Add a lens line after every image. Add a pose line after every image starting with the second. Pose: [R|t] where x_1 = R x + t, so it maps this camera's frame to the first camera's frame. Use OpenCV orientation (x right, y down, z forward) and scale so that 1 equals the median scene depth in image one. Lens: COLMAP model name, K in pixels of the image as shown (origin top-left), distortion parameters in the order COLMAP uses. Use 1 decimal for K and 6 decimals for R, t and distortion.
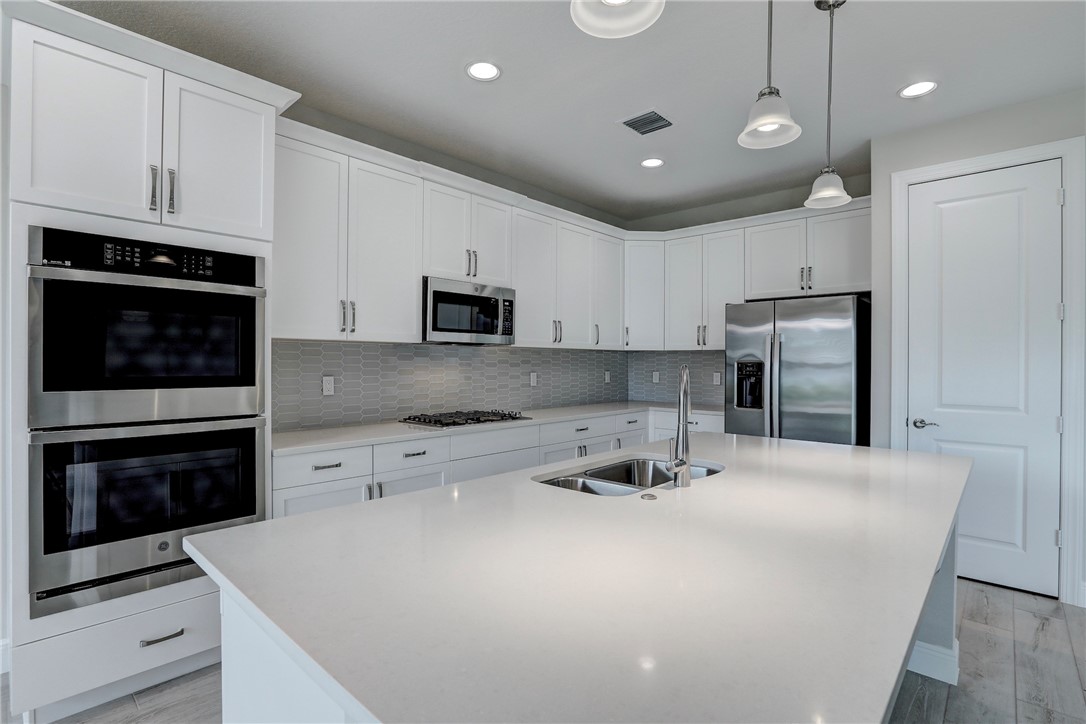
lens RADIAL K [[532.6, 0, 551.4], [0, 532.6, 363.3], [0, 0, 1]] dist [-0.028192, 0.002876]
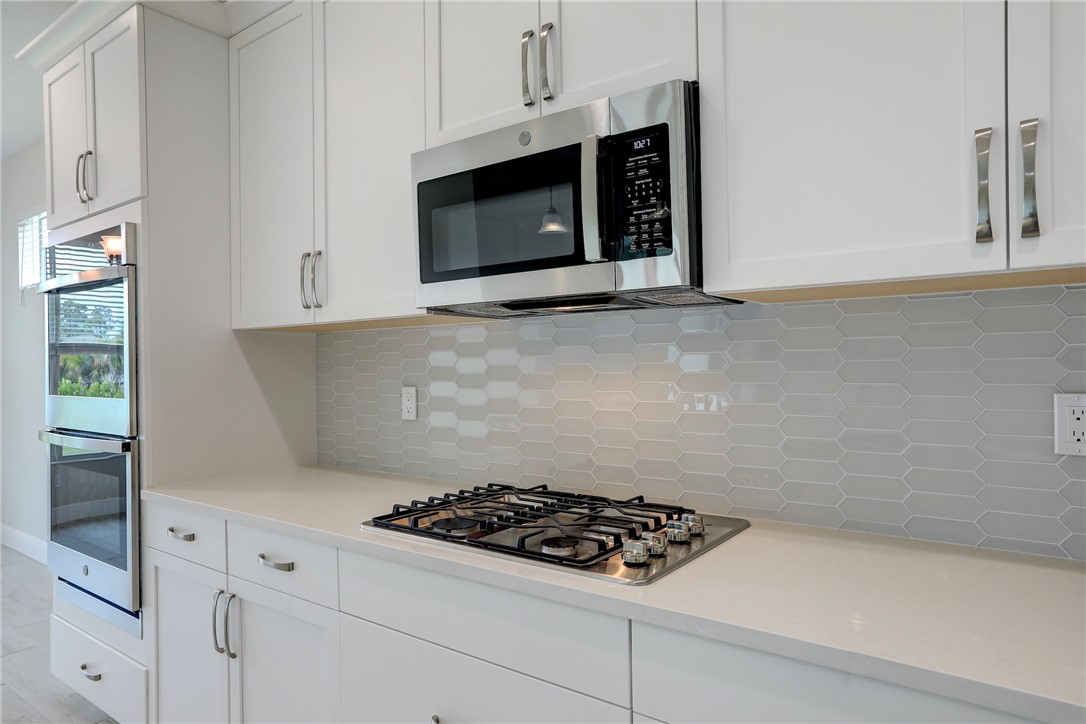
lens RADIAL K [[690.6, 0, 536.5], [0, 690.6, 356.6], [0, 0, 1]] dist [0.002397, 0.003022]
pose [[0.060056, -0.011918, -0.998124, 0.291334], [0.011741, 0.999868, -0.011232, 0.002786], [0.998126, -0.011045, 0.060188, 1.002969]]
